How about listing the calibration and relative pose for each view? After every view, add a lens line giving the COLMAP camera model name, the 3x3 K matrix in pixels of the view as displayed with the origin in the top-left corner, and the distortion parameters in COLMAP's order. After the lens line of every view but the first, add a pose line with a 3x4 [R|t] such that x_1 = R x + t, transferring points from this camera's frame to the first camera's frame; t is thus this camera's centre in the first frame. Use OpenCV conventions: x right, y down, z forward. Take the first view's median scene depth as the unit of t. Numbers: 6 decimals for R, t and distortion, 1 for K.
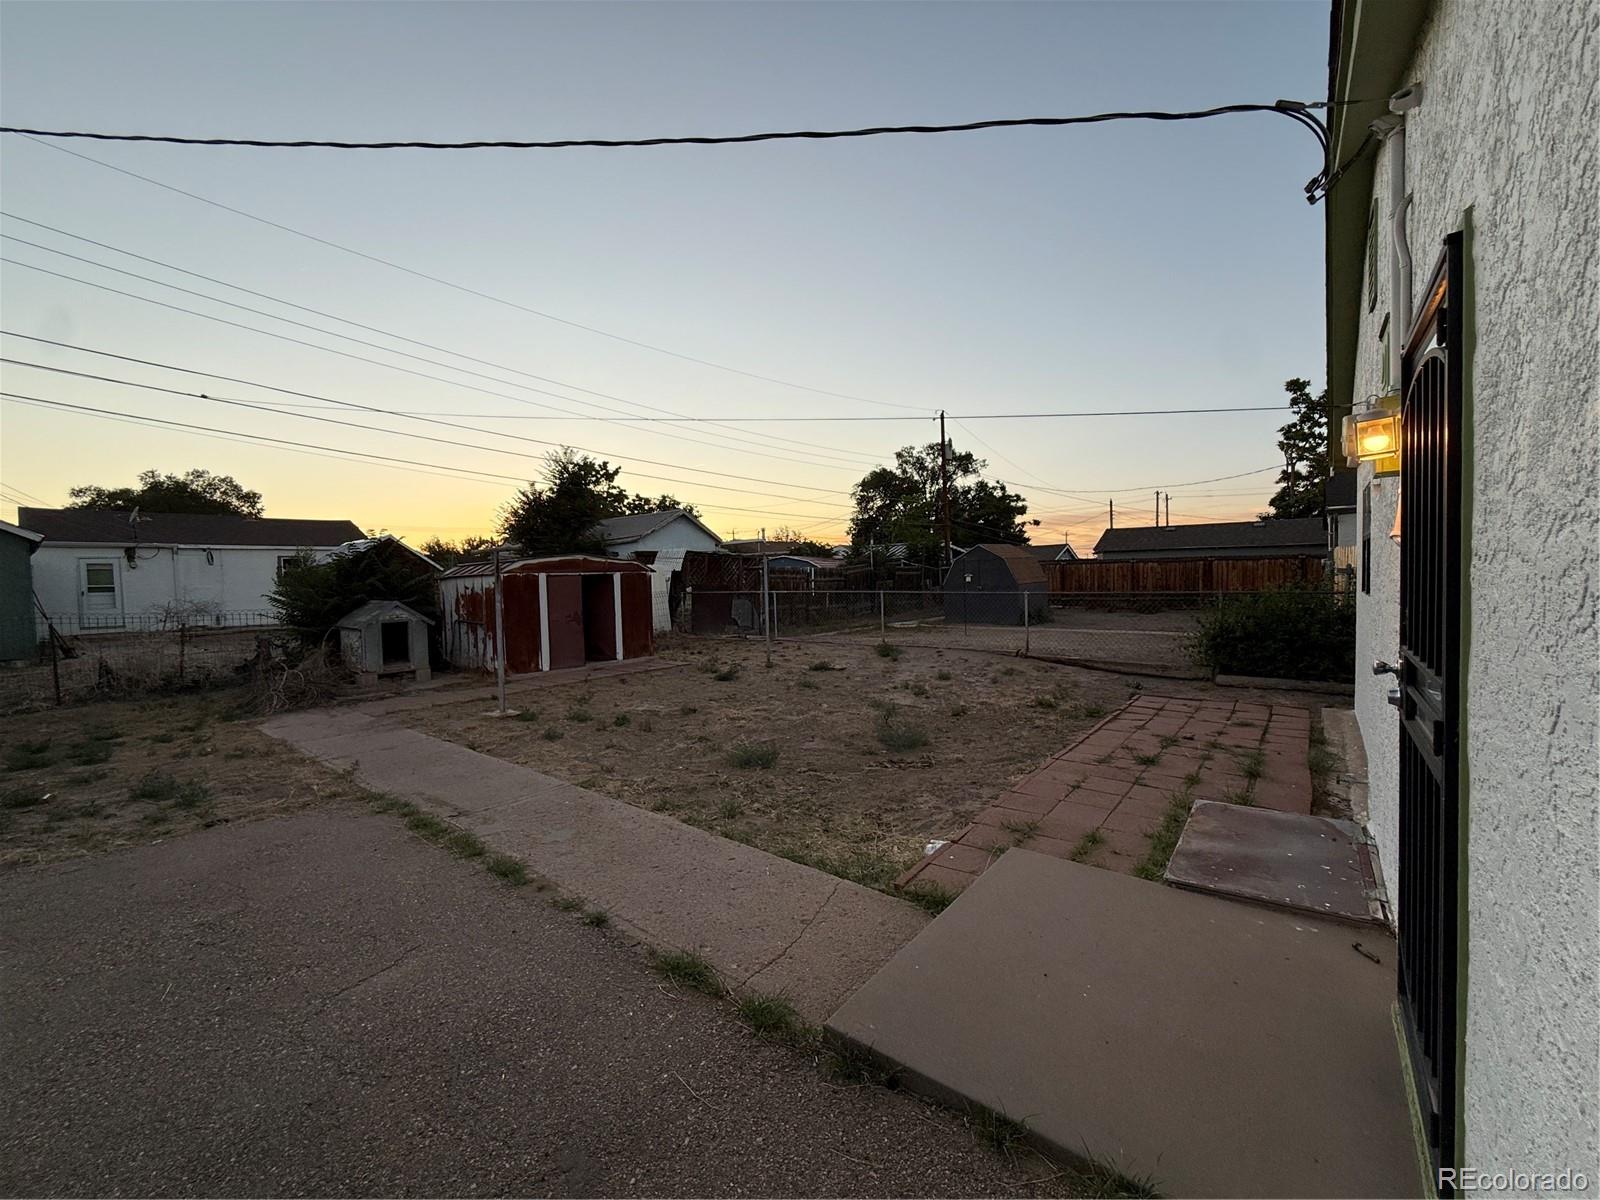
lens RADIAL K [[639.1, 0, 803.5], [0, 639.1, 596.8], [0, 0, 1]] dist [-0.000064, 0.000490]
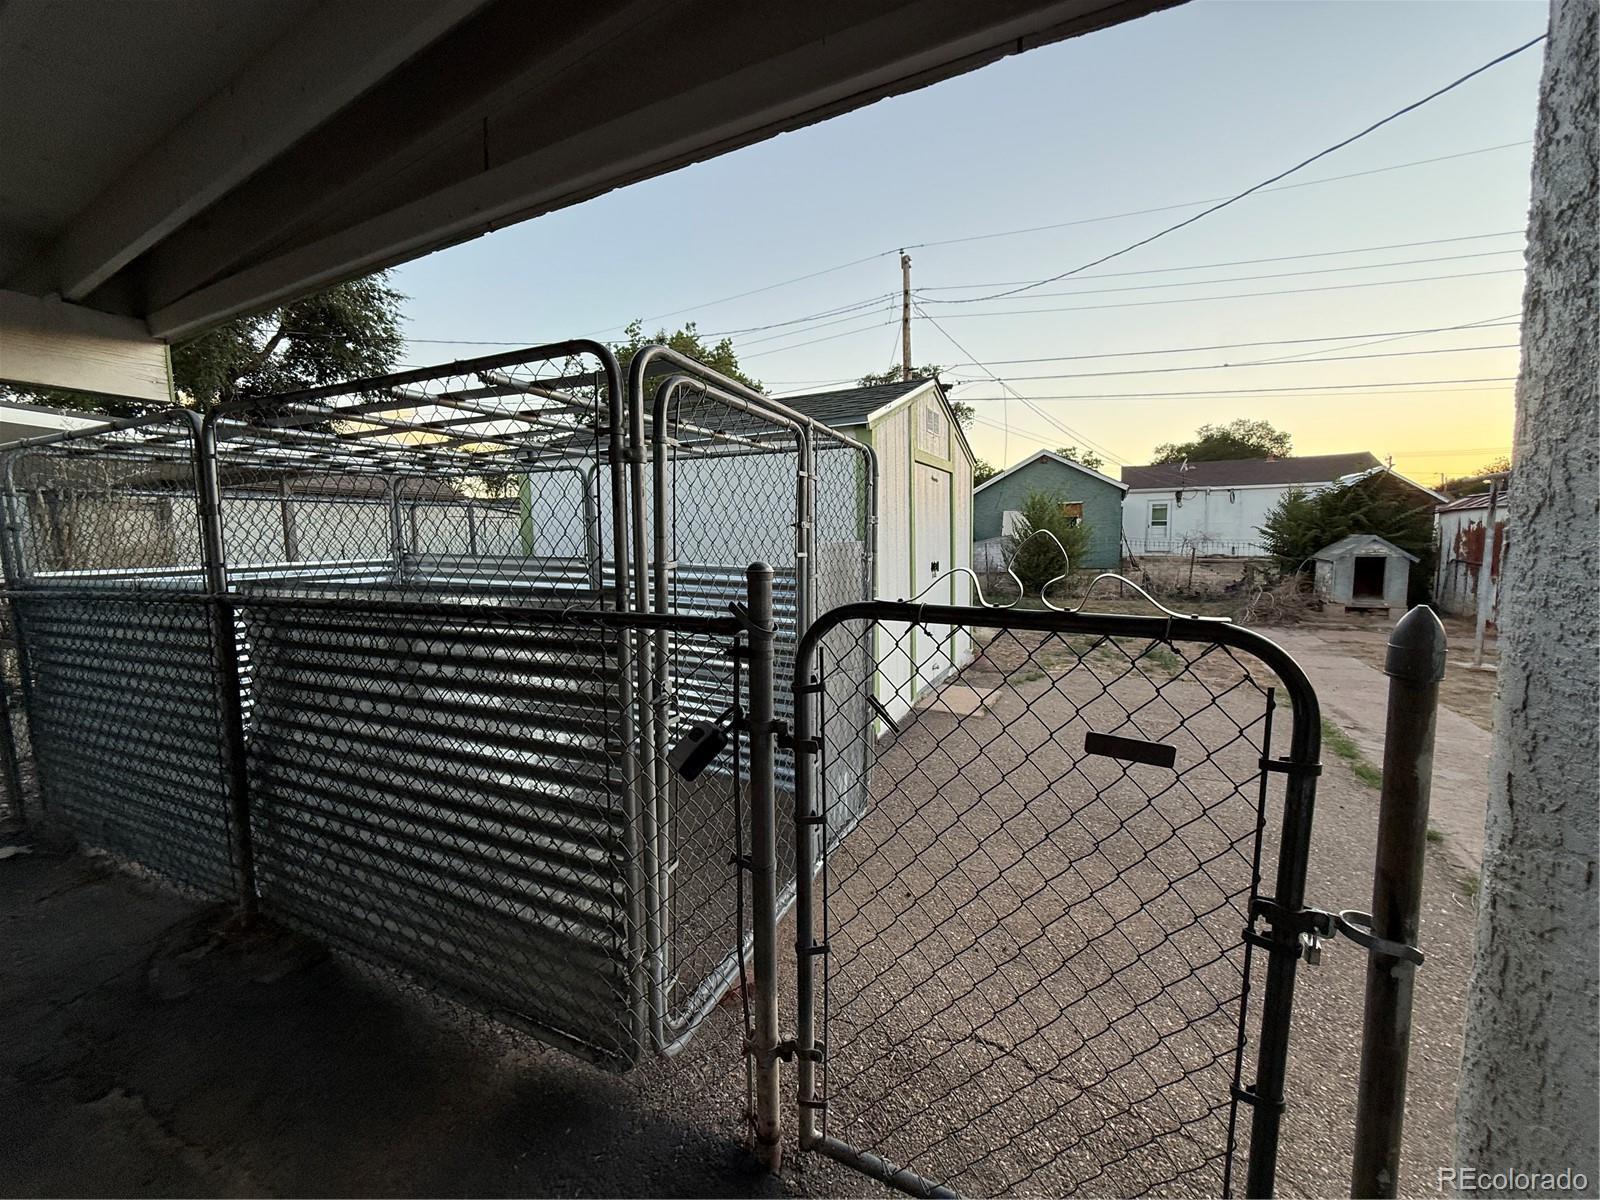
lens RADIAL K [[639.1, 0, 802.6], [0, 639.1, 597.1], [0, 0, 1]] dist [-0.000064, 0.000490]
pose [[0.219301, 0.117409, -0.968567, 0.131887], [-0.020932, 0.993071, 0.115640, 0.005902], [0.975433, -0.005086, 0.220239, -0.072742]]
